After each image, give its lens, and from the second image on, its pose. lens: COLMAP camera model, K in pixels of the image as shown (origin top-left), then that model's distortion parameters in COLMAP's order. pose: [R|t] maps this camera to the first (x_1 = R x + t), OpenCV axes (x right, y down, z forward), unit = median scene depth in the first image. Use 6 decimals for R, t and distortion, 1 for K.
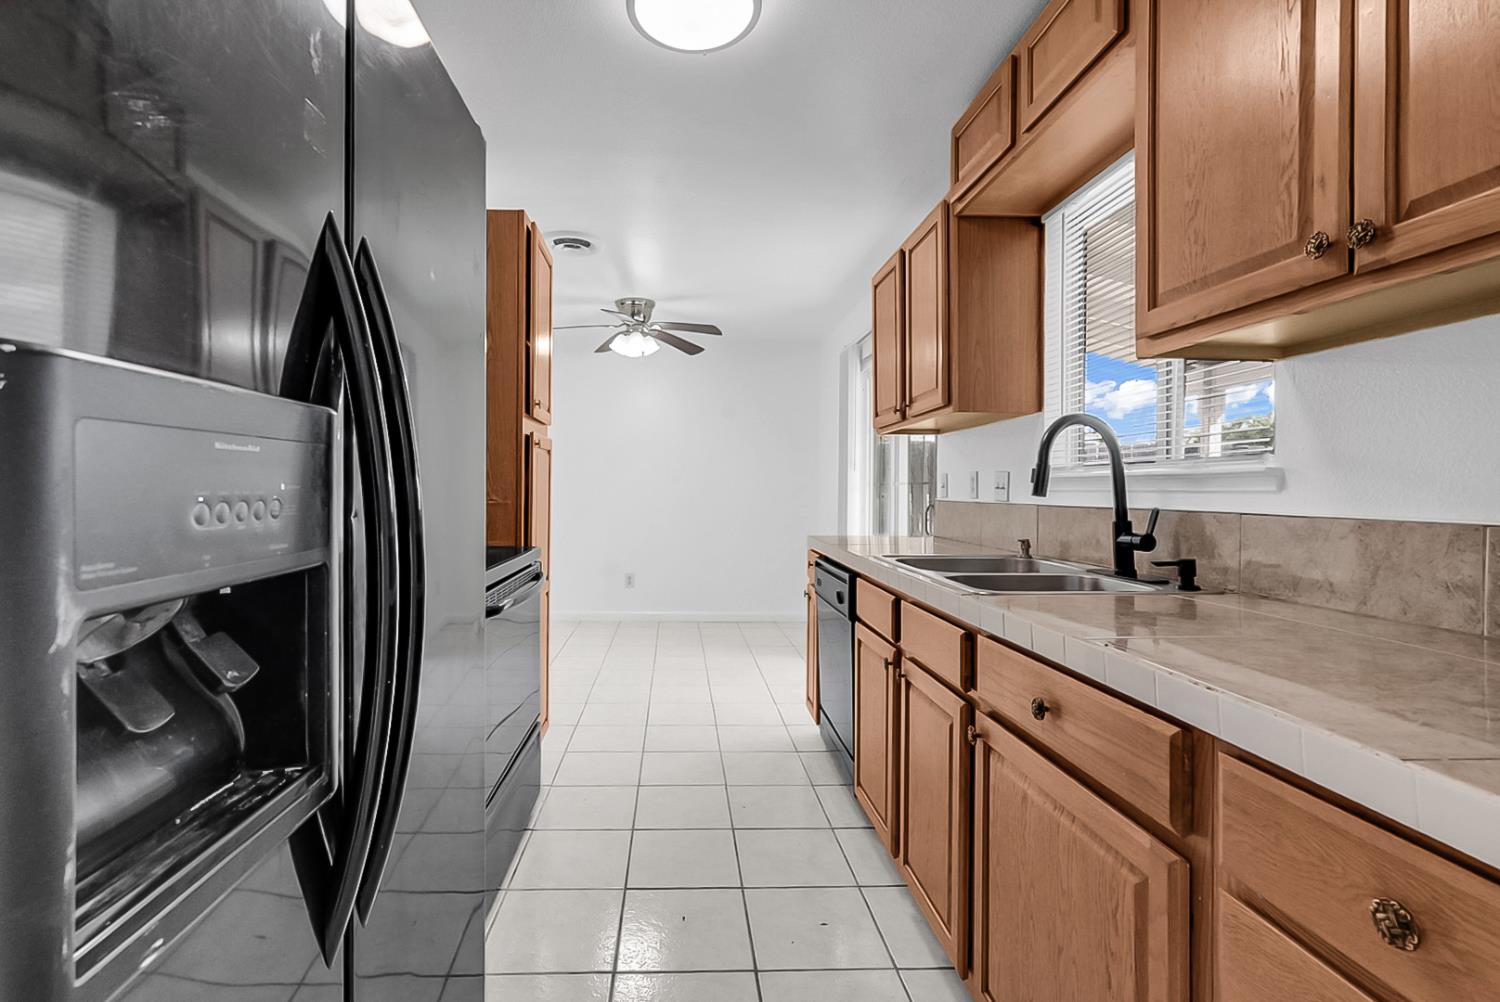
lens RADIAL K [[672.9, 0, 752.8], [0, 672.9, 490.2], [0, 0, 1]] dist [0.003086, 0.002322]
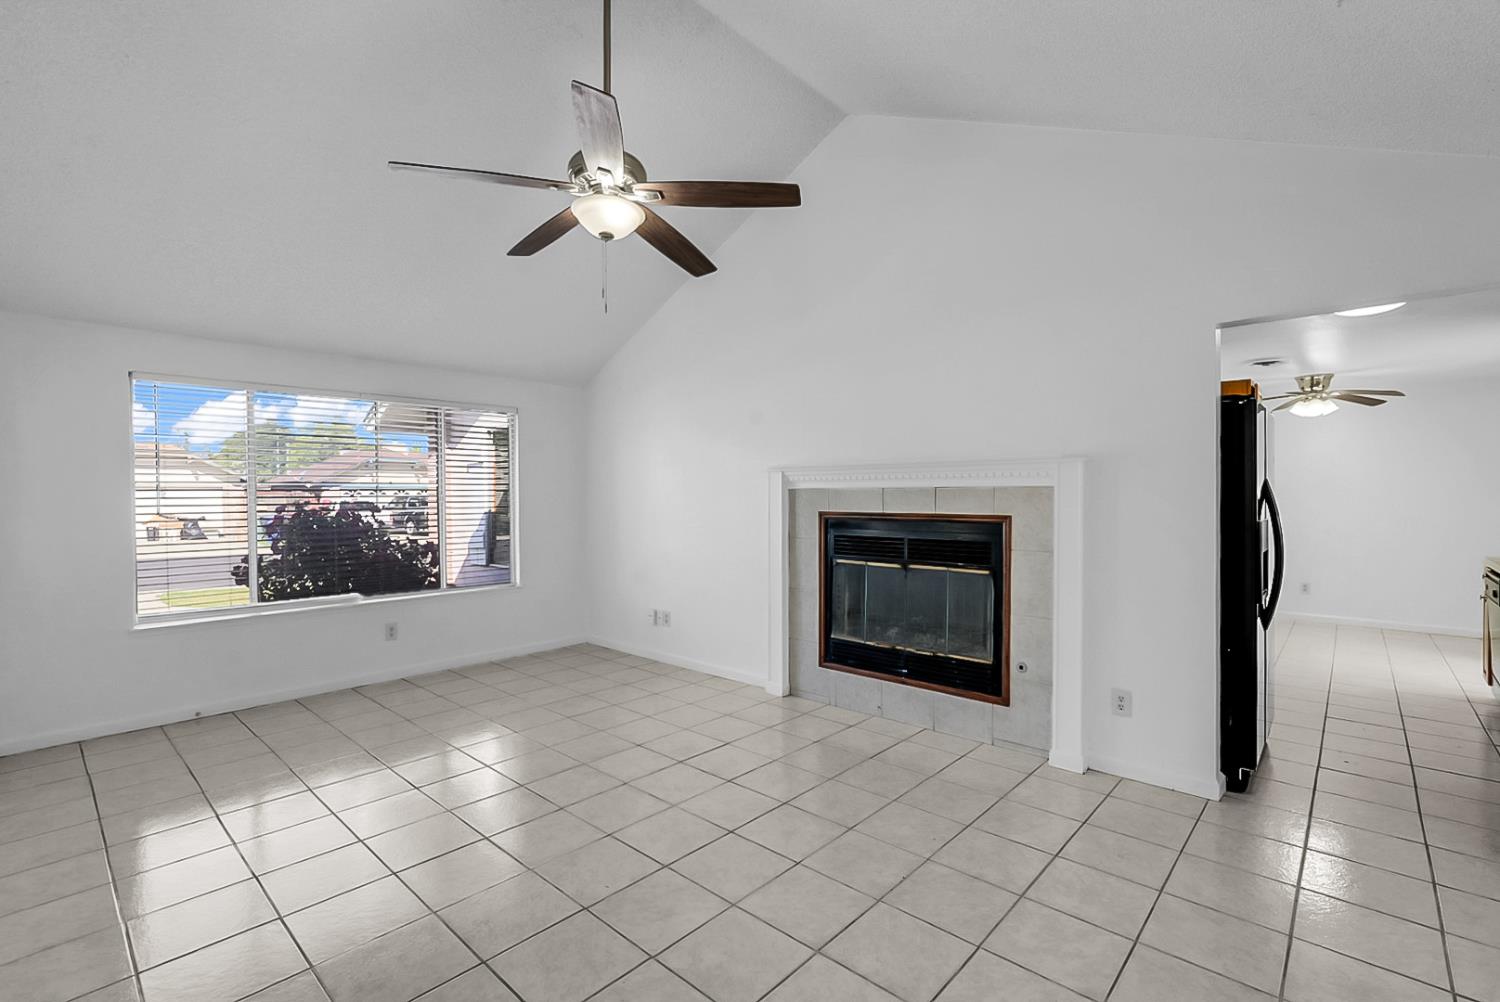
lens RADIAL K [[672.9, 0, 760.3], [0, 672.9, 496.5], [0, 0, 1]] dist [0.003086, 0.002322]
pose [[0.668523, -0.009373, -0.743633, 0.088434], [-0.002577, 0.999885, -0.014919, -0.022837], [0.743687, 0.011890, 0.668422, -0.747370]]
